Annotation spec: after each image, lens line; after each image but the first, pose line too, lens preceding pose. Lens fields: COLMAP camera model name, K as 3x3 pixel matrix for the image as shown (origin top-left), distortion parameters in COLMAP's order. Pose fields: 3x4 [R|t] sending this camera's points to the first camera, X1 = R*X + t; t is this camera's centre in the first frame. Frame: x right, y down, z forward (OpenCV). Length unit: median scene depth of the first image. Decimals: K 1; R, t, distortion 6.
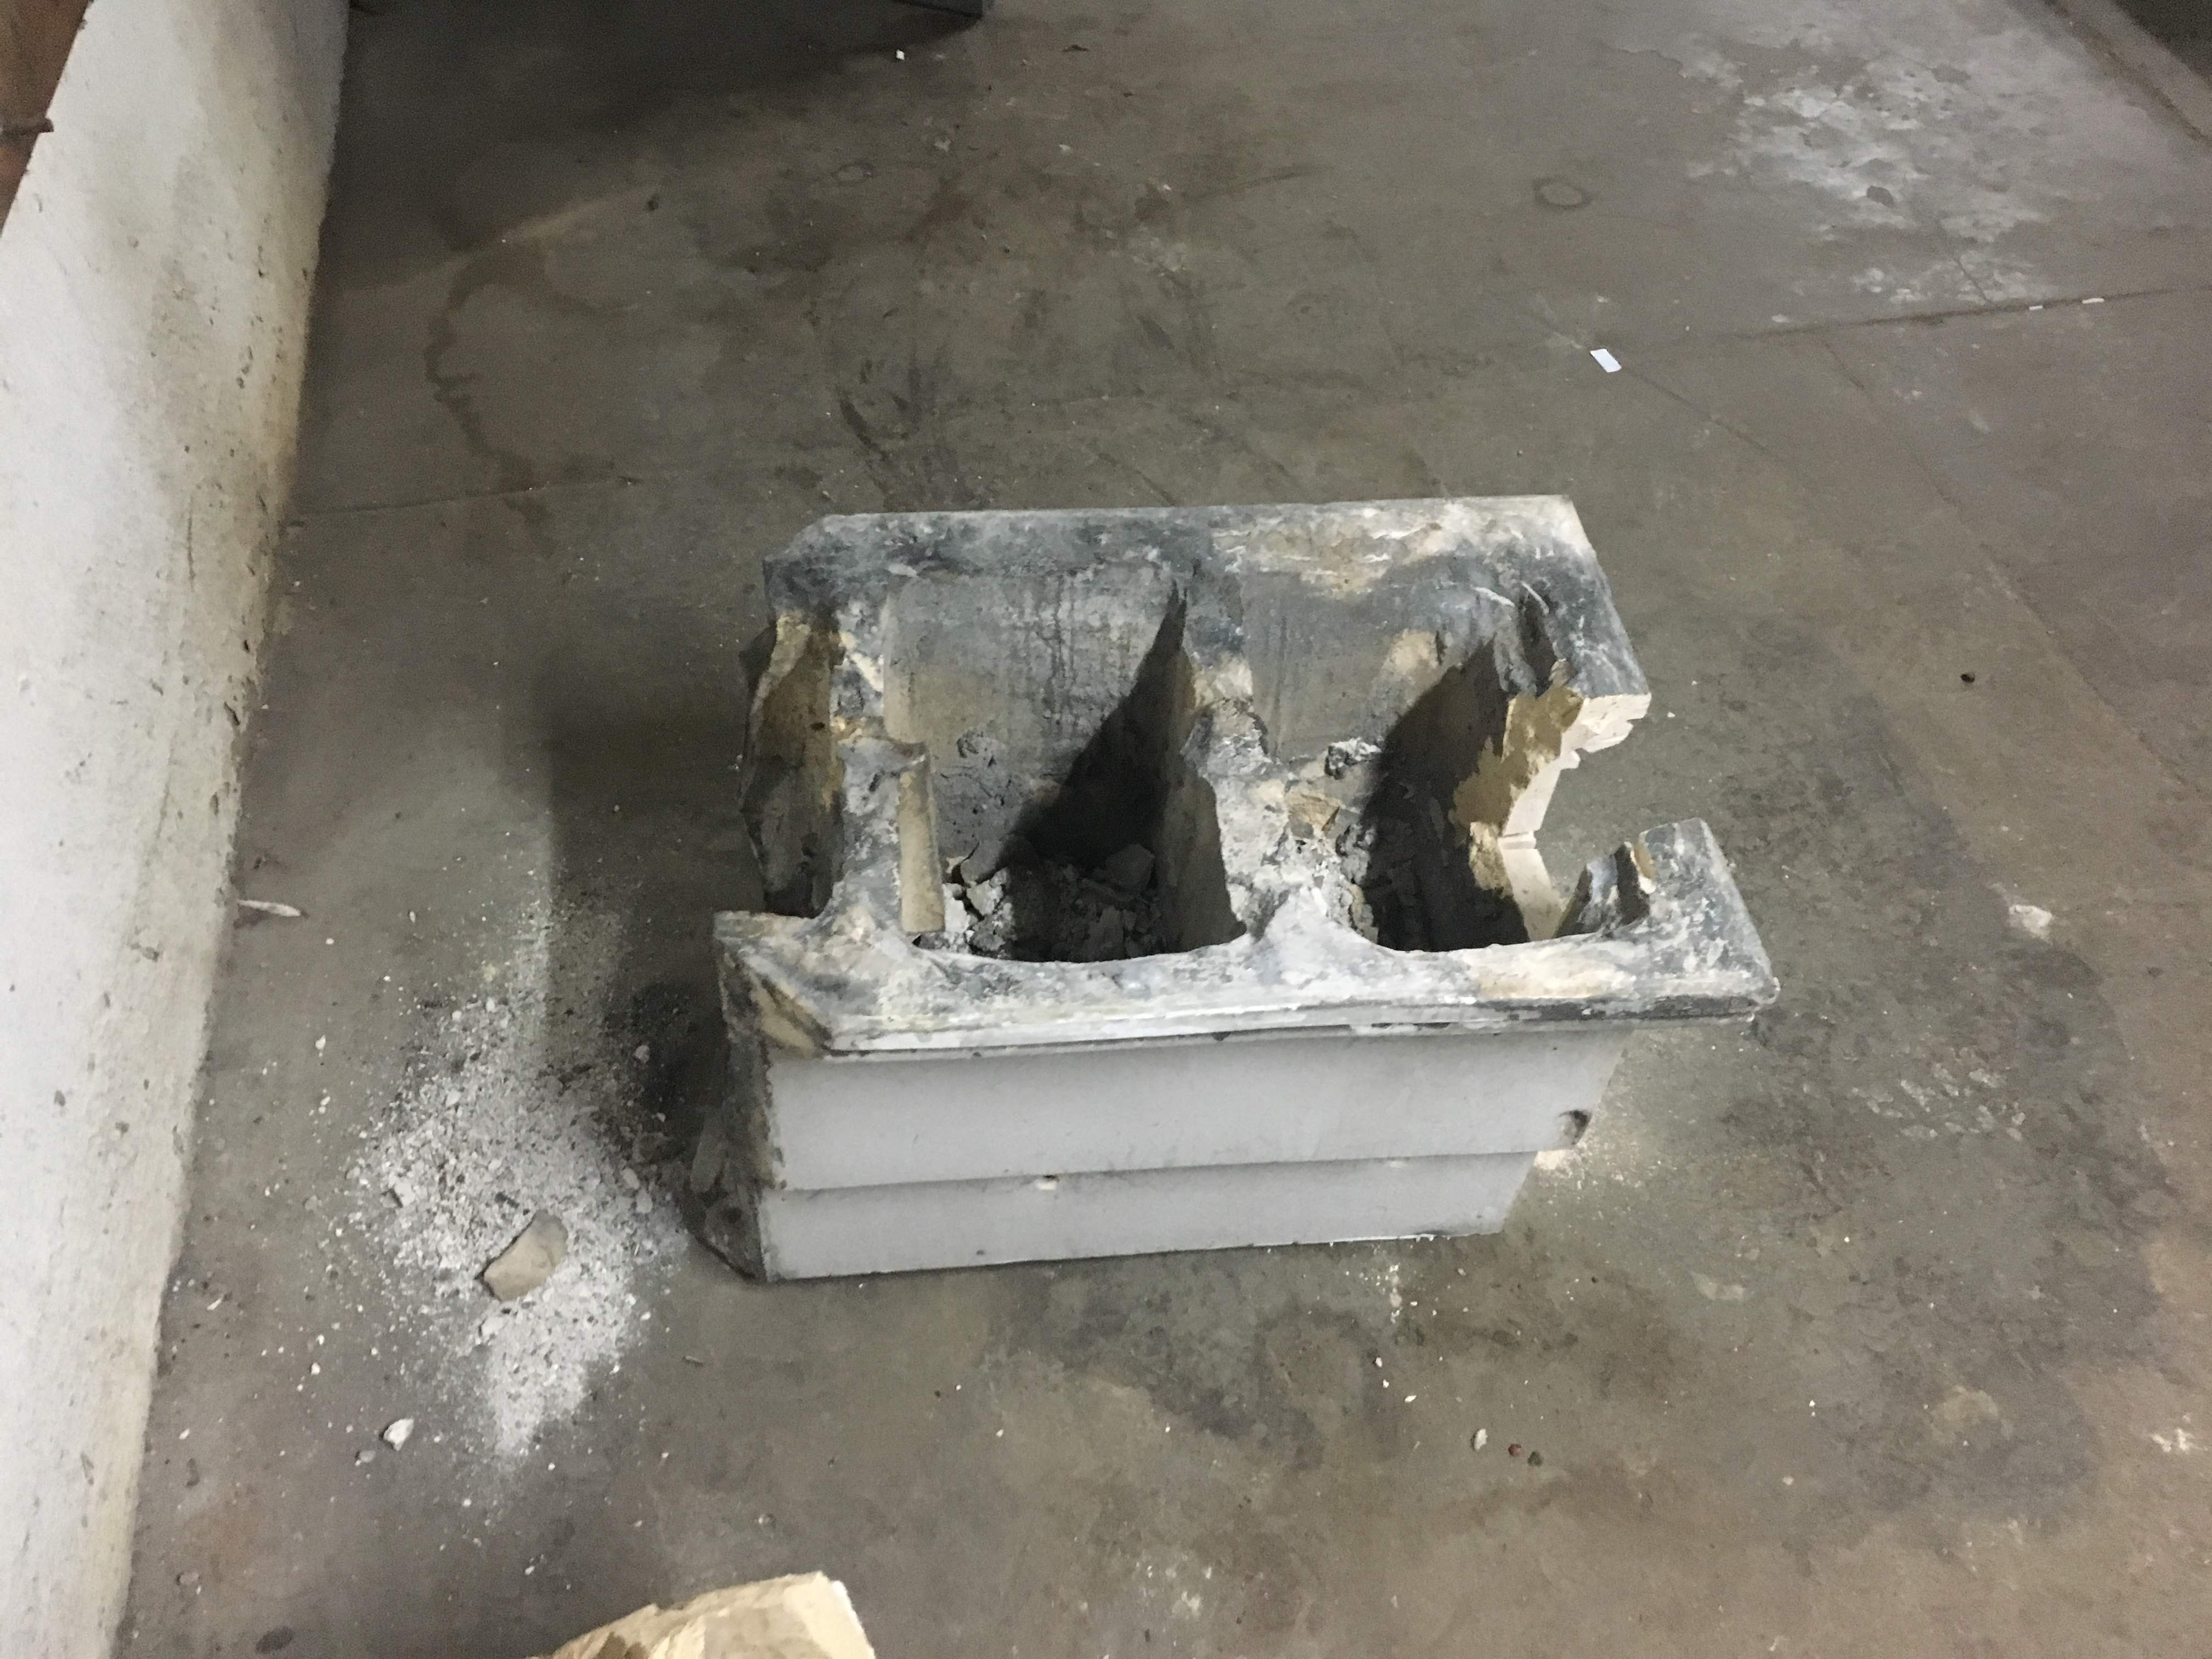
lens RADIAL K [[1883.8, 0, 1112.4], [0, 1883.8, 823.0], [0, 0, 1]] dist [0.097442, -0.150006]
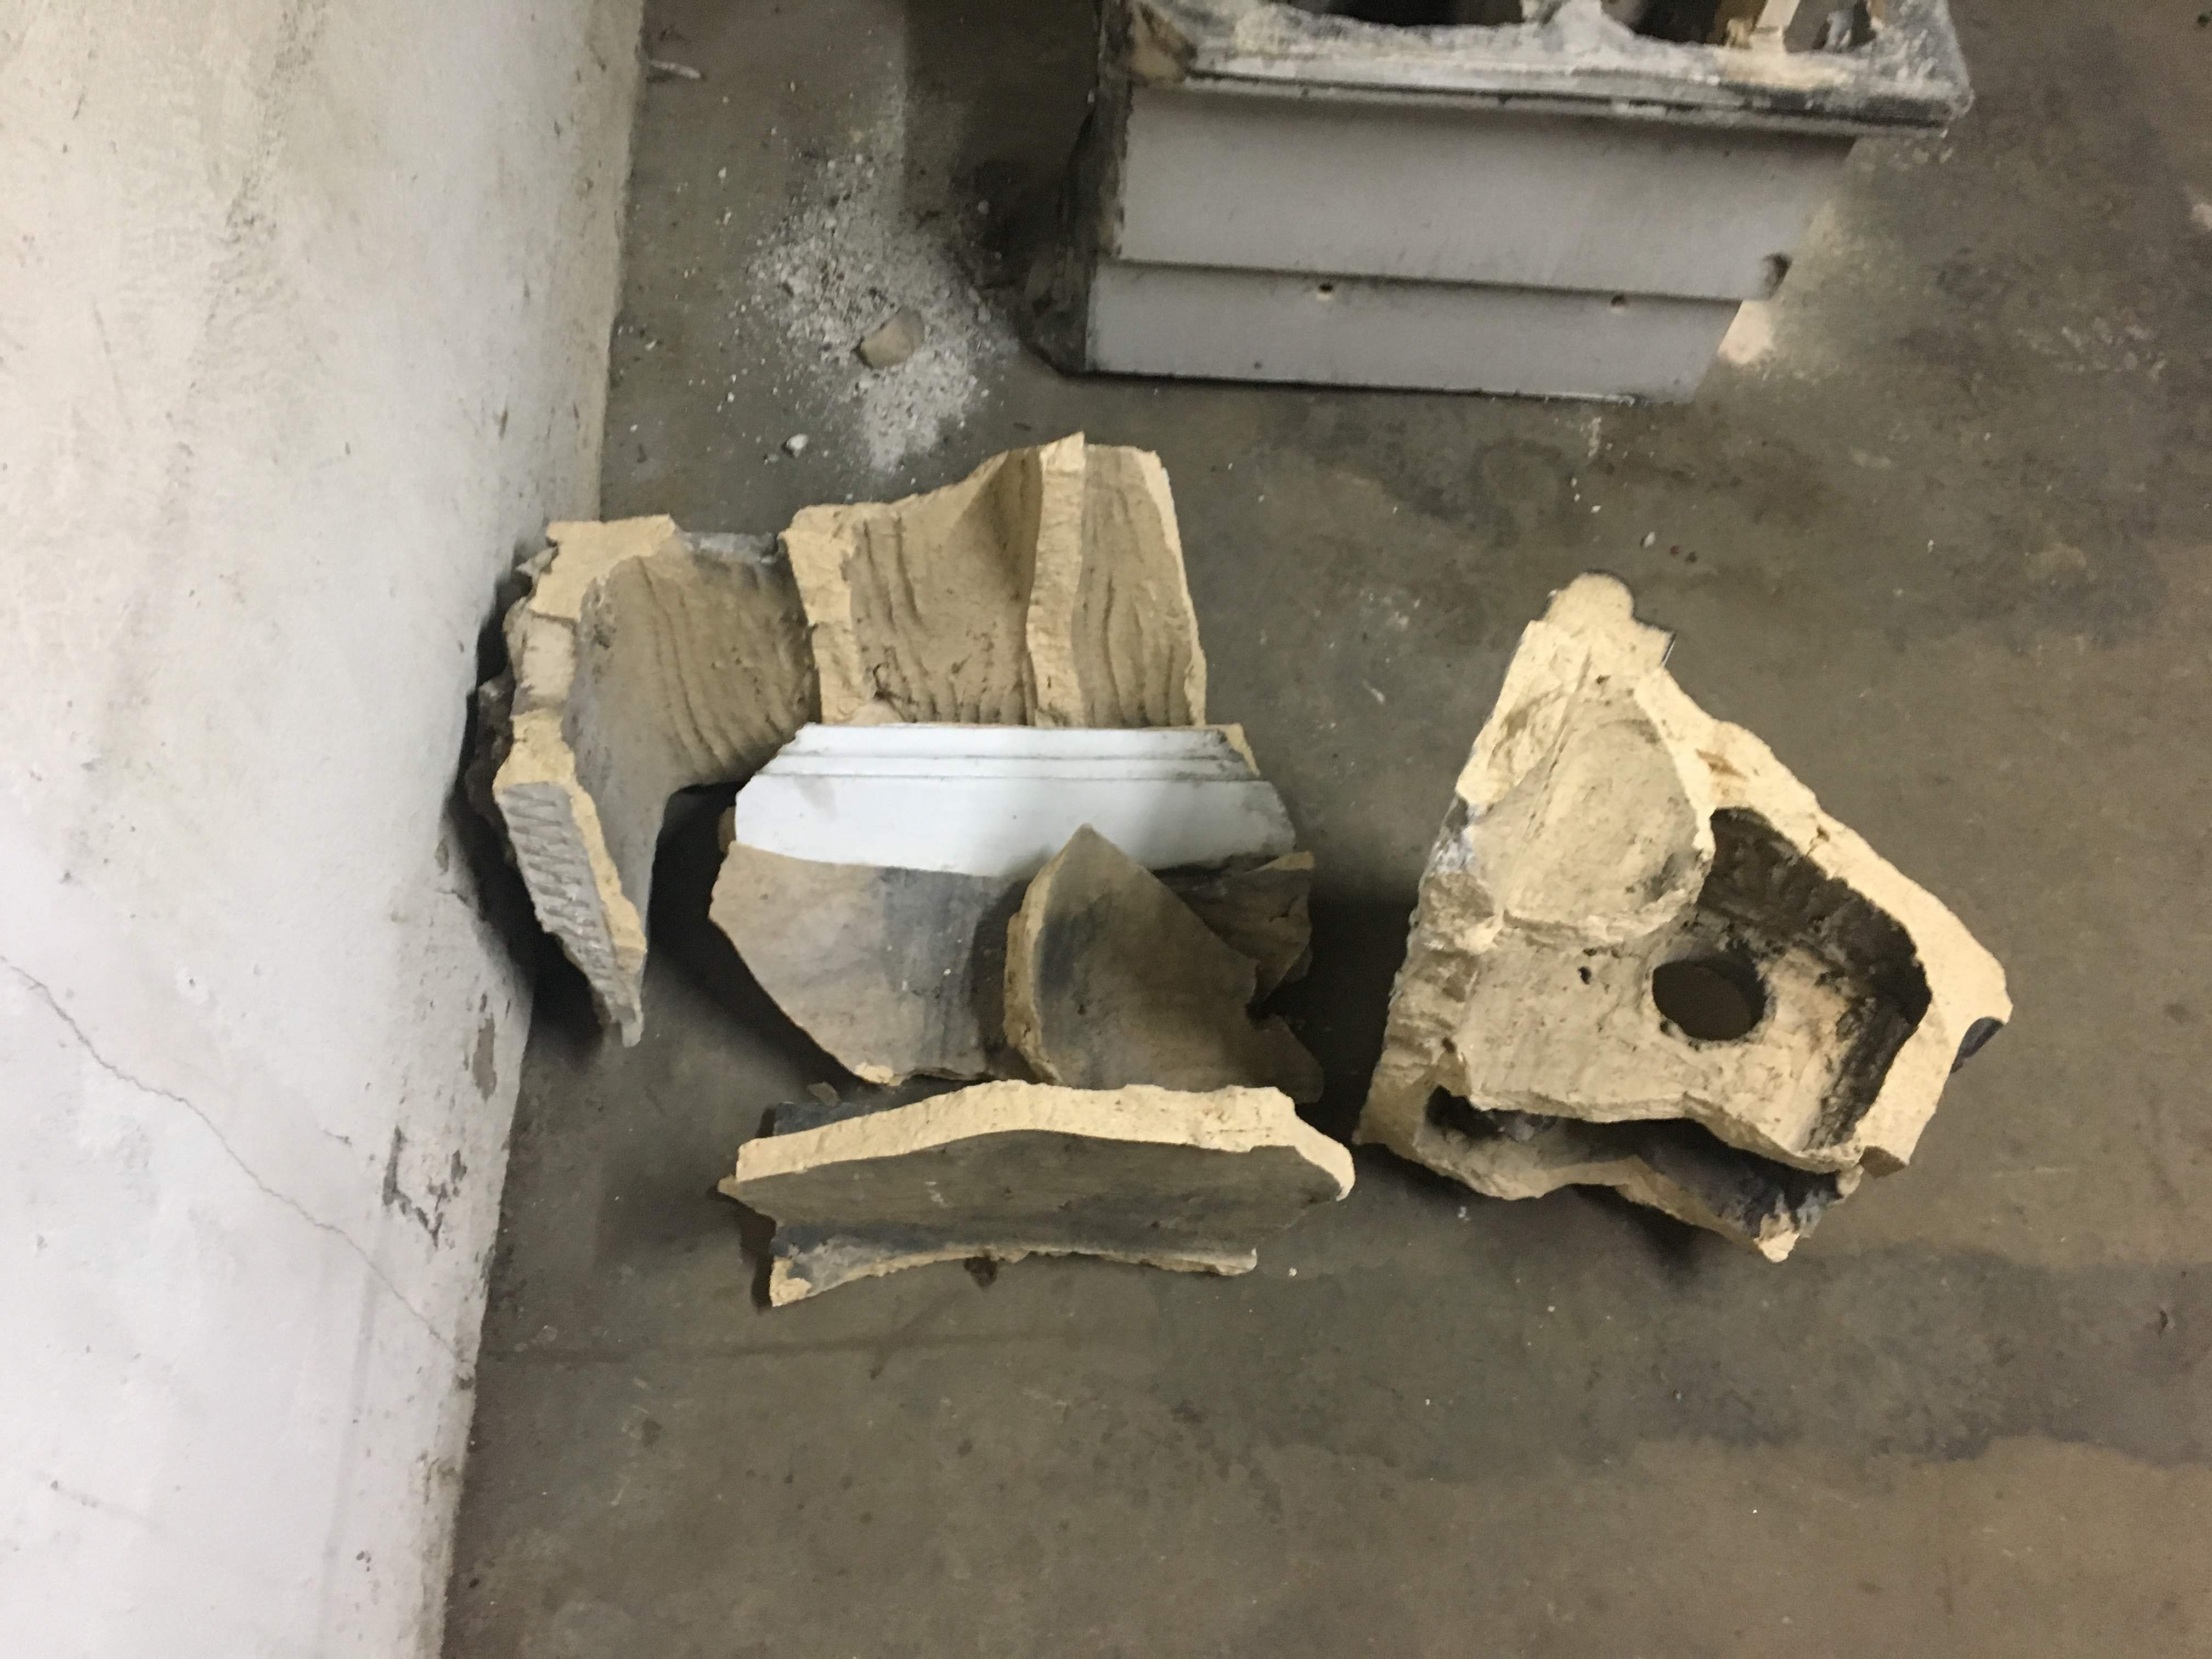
lens RADIAL K [[1883.8, 0, 1112.4], [0, 1883.8, 823.0], [0, 0, 1]] dist [0.097442, -0.150006]
pose [[0.990540, 0.117332, -0.071162, -0.040760], [-0.100463, 0.973300, 0.206382, 0.270284], [0.093477, -0.197281, 0.975880, -0.262175]]
